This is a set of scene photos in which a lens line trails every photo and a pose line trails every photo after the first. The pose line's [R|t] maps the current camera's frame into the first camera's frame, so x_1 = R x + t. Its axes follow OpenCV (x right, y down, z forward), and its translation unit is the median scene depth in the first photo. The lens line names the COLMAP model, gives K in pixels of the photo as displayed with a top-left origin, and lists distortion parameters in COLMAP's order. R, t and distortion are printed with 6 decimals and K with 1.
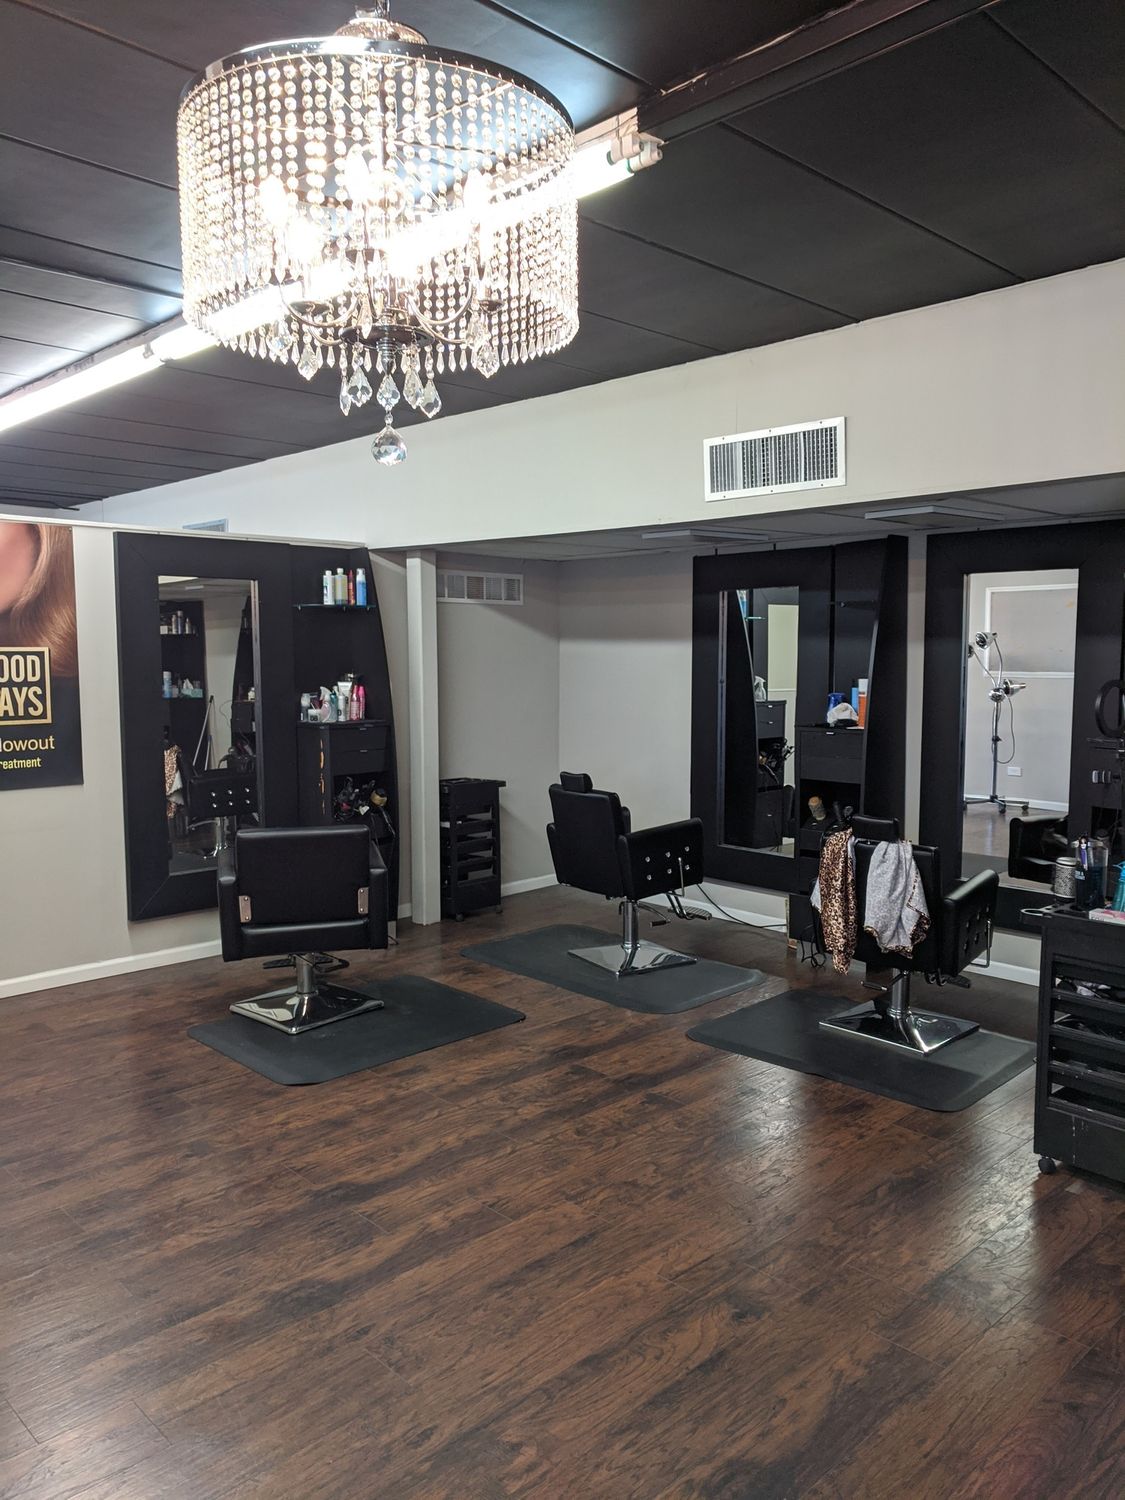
lens RADIAL K [[1127.5, 0, 563.4], [0, 1127.5, 755.6], [0, 0, 1]] dist [-0.002879, 0.013621]
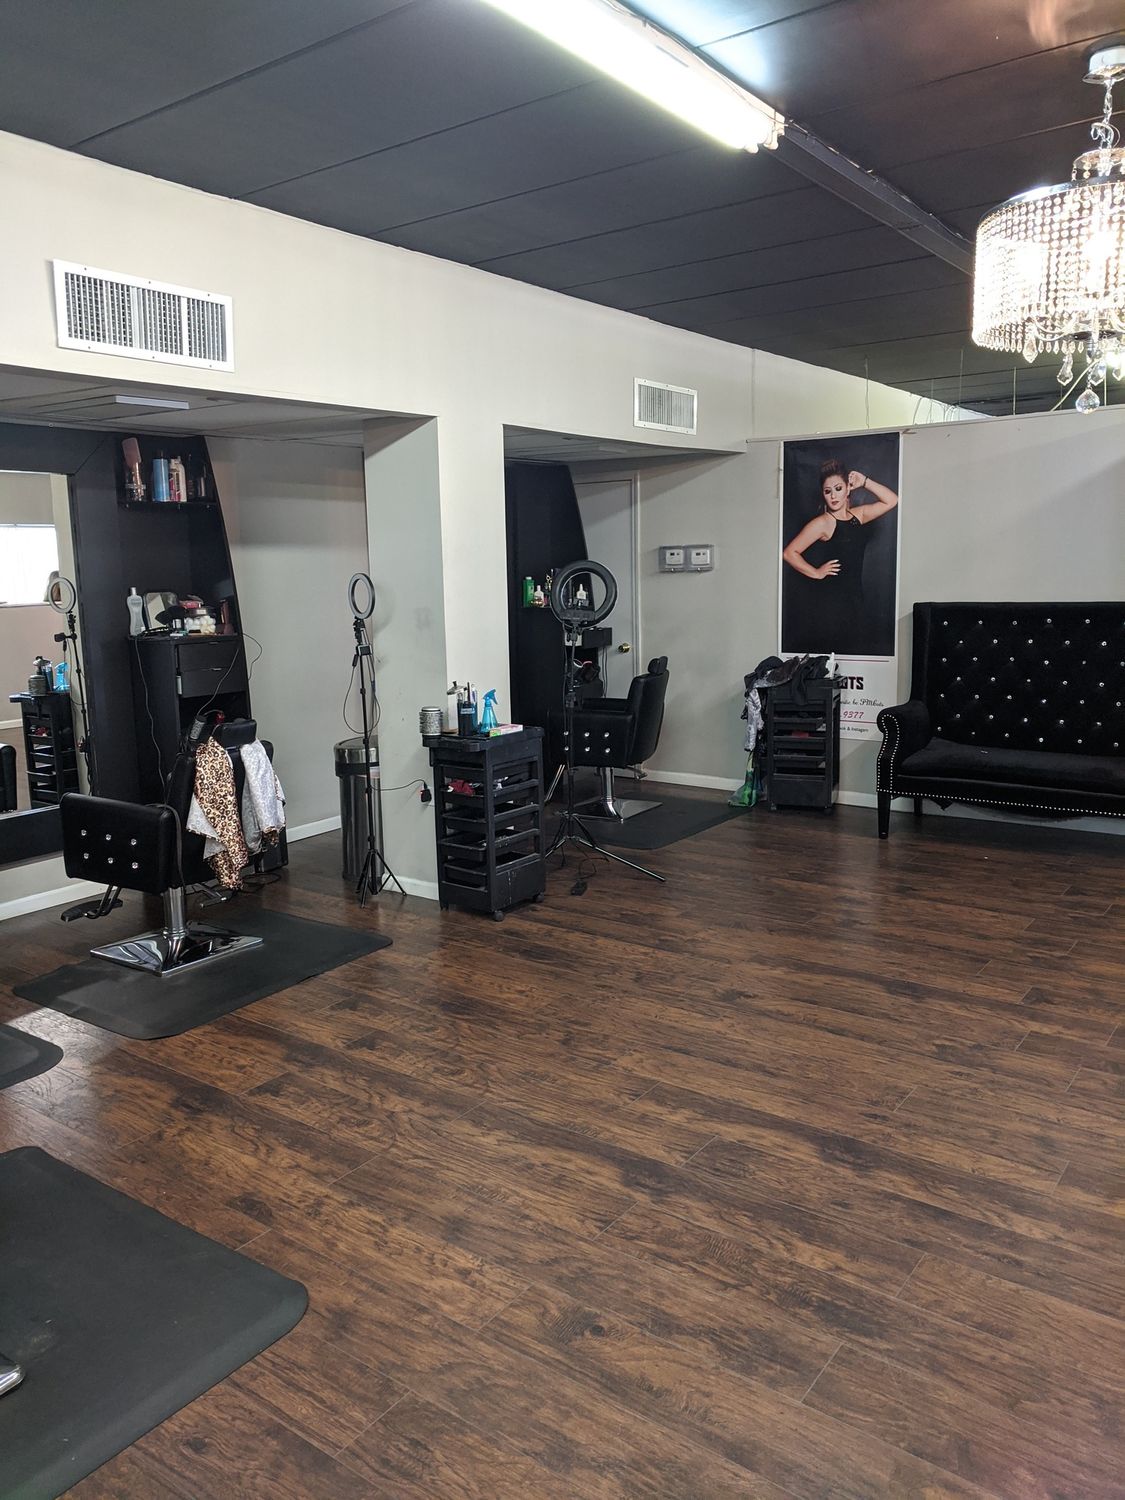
lens RADIAL K [[1126.4, 0, 562.5], [0, 1126.4, 750.0], [0, 0, 1]] dist [-0.022933, 0.044666]
pose [[-0.163365, -0.162289, 0.973126, -0.746821], [0.112704, 0.976850, 0.181830, -0.068863], [-0.980107, 0.139380, -0.141293, 0.889641]]
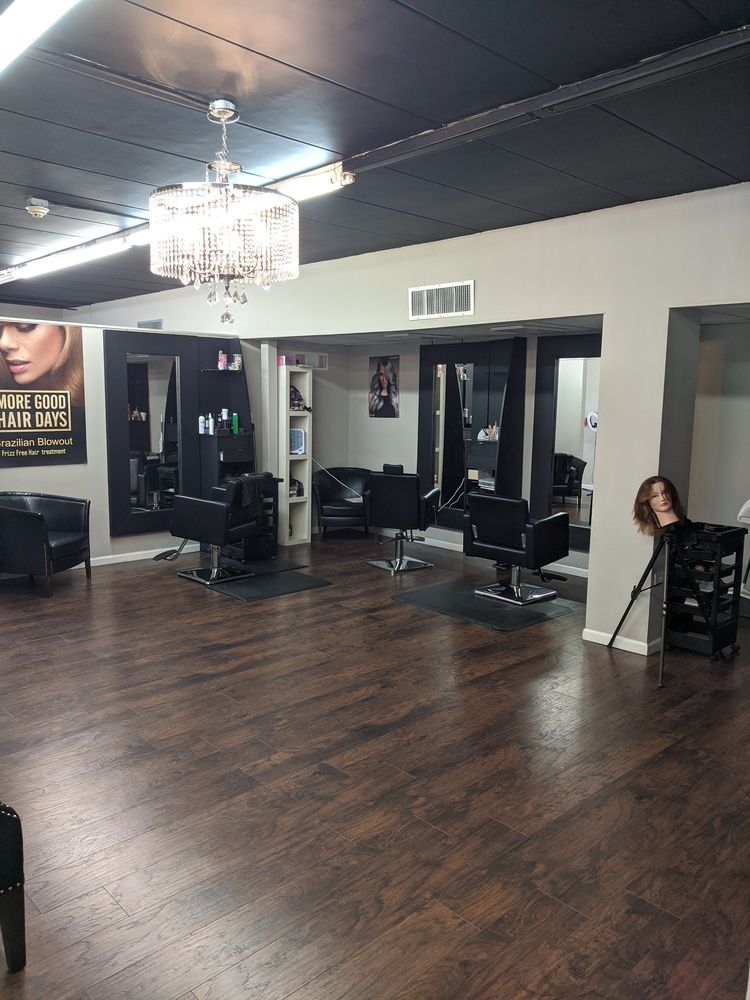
lens RADIAL K [[750.9, 0, 375.0], [0, 750.9, 500.0], [0, 0, 1]] dist [-0.022933, 0.044666]
pose [[0.999801, 0.016586, -0.011063, 0.094029], [-0.016084, 0.998903, 0.043977, 0.029922], [0.011780, -0.043791, 0.998971, -0.329127]]
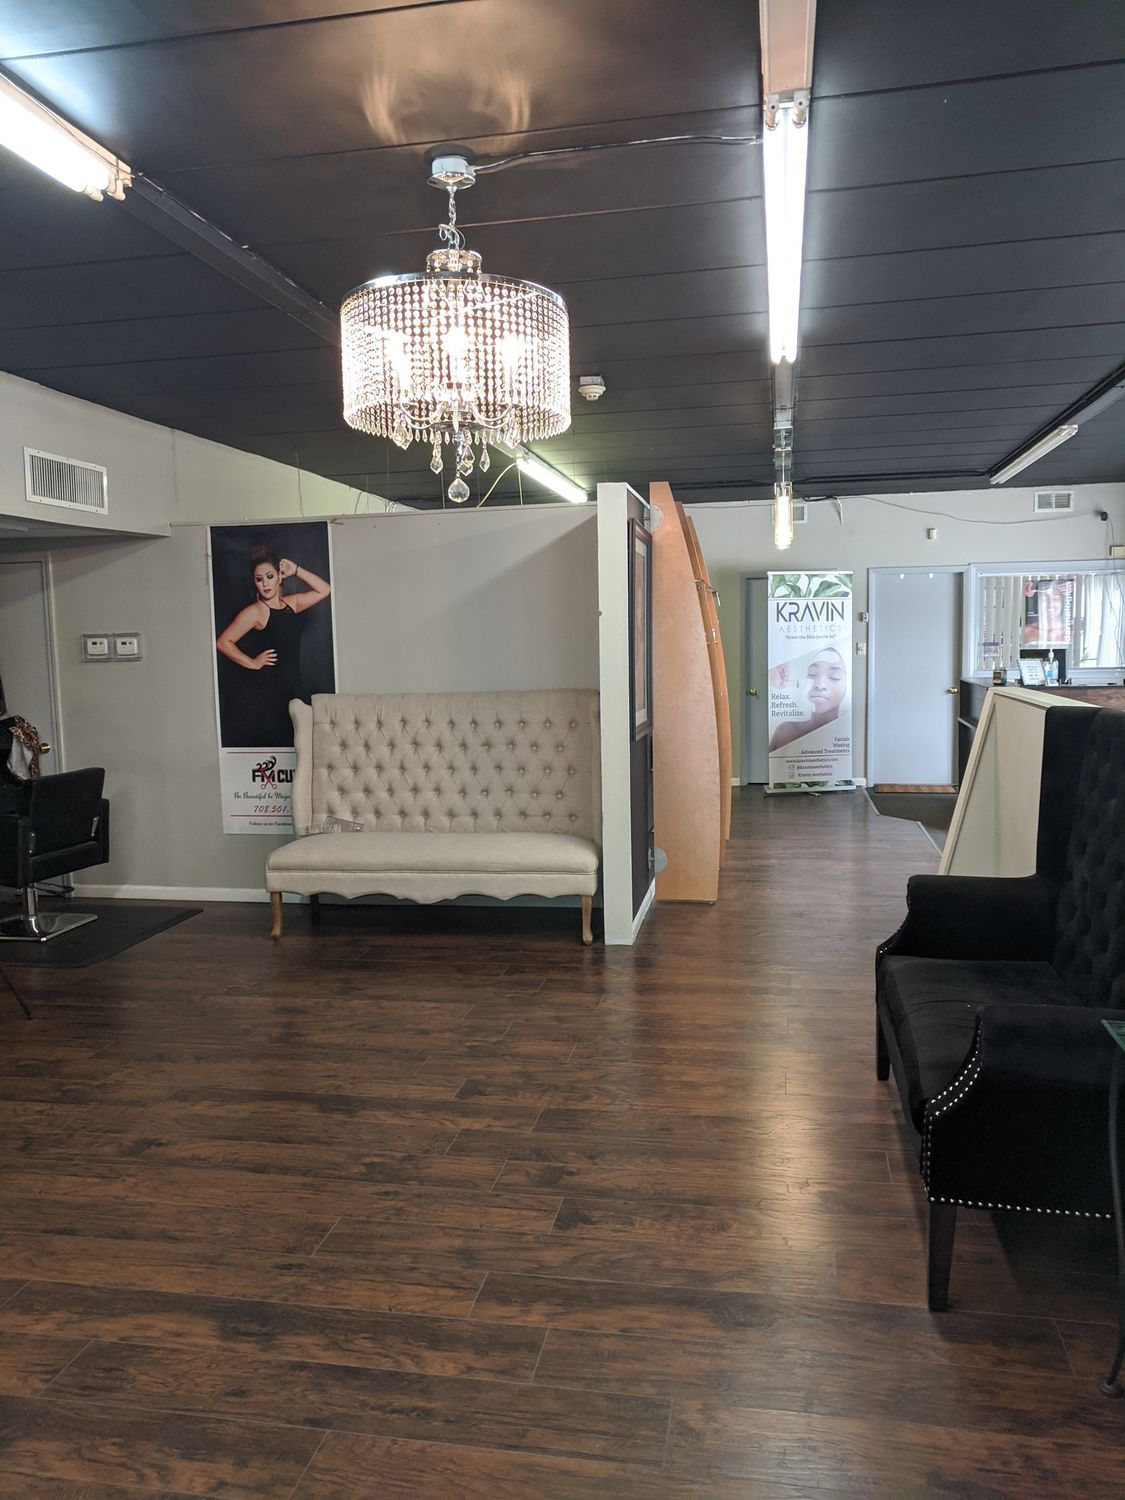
lens RADIAL K [[1127.5, 0, 563.4], [0, 1127.5, 755.6], [0, 0, 1]] dist [-0.002879, 0.013621]
pose [[-0.572775, -0.071876, 0.816555, -0.709632], [0.098077, 0.982983, 0.155322, -0.056549], [-0.813824, 0.169050, -0.555979, 0.804318]]
